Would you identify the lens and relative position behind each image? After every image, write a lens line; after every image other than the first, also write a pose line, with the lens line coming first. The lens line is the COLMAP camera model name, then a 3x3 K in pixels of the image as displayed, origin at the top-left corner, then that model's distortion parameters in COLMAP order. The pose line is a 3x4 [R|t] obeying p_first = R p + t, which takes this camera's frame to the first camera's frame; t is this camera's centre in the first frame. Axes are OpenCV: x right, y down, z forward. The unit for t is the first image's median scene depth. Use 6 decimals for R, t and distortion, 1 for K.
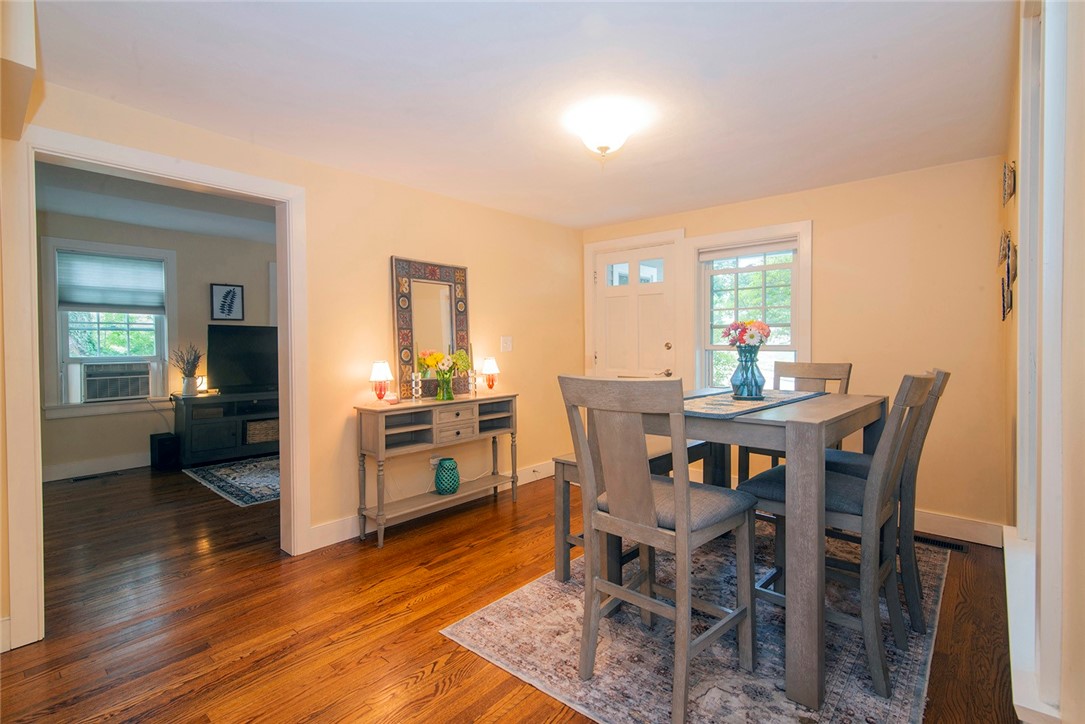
lens RADIAL K [[505.6, 0, 553.8], [0, 505.6, 352.0], [0, 0, 1]] dist [0.002425, 0.000689]
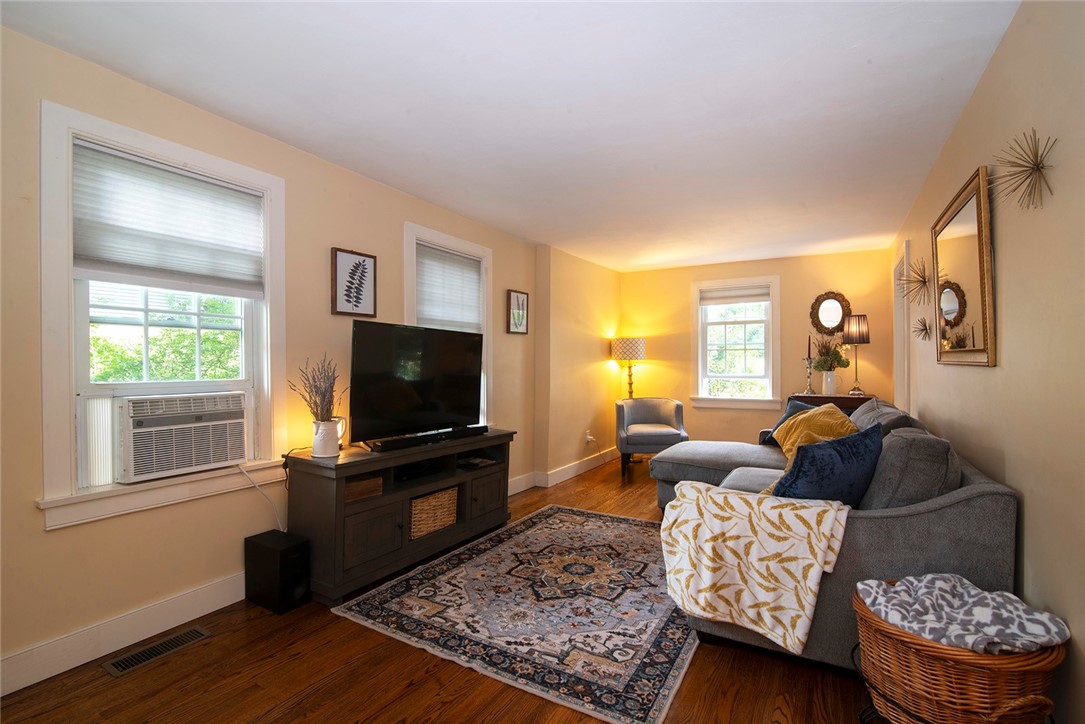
lens RADIAL K [[505.6, 0, 535.9], [0, 505.6, 366.6], [0, 0, 1]] dist [0.002425, 0.000689]
pose [[0.978715, 0.011094, 0.204925, -0.614764], [-0.010152, 0.999933, -0.005651, -0.005564], [-0.204974, 0.003451, 0.978761, 0.448946]]
